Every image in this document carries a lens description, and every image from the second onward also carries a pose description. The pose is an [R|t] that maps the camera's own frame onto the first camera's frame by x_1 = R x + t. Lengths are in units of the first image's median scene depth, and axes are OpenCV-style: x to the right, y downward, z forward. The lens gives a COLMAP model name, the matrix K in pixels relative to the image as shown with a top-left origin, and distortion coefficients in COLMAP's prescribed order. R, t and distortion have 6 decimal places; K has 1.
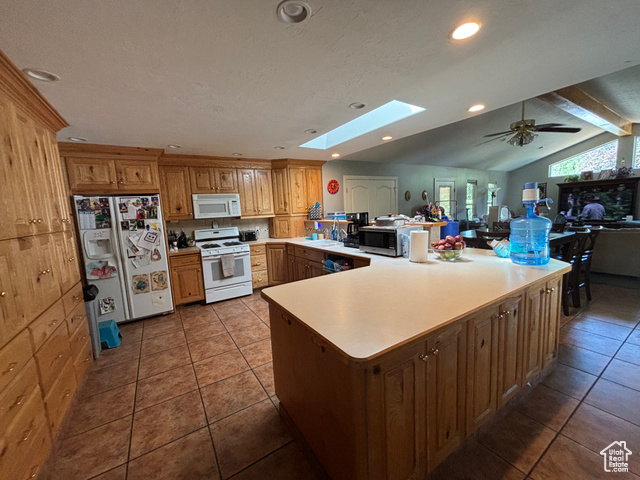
lens RADIAL K [[259.1, 0, 318.4], [0, 259.1, 234.7], [0, 0, 1]] dist [0.001270, 0.000346]
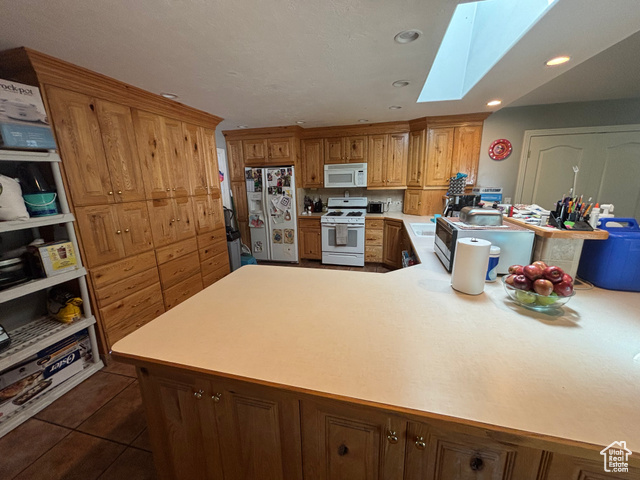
lens RADIAL K [[261.9, 0, 320.0], [0, 261.9, 240.0], [0, 0, 1]] dist [-0.000085, -0.000046]
pose [[0.693623, 0.197277, -0.692798, 0.371877], [-0.084528, 0.977414, 0.193694, -0.064285], [0.715361, -0.075790, 0.694632, 0.219450]]
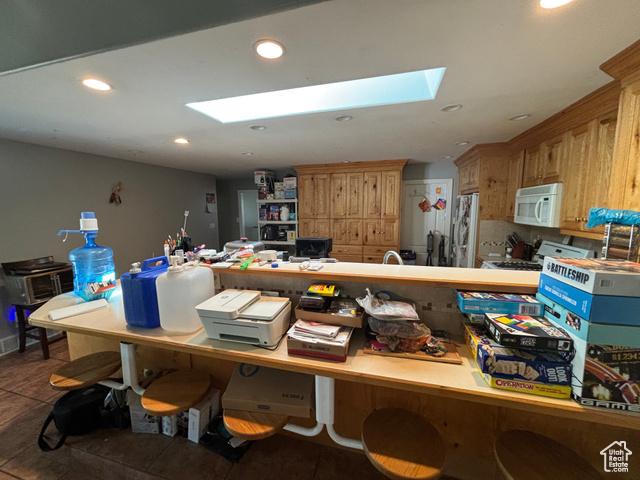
lens RADIAL K [[258.3, 0, 318.2], [0, 258.3, 240.3], [0, 0, 1]] dist [0.000972, 0.000147]
pose [[-0.742861, 0.141237, -0.654377, 0.480382], [-0.020472, 0.972241, 0.233083, -0.194650], [0.669132, 0.186545, -0.719349, 1.318304]]
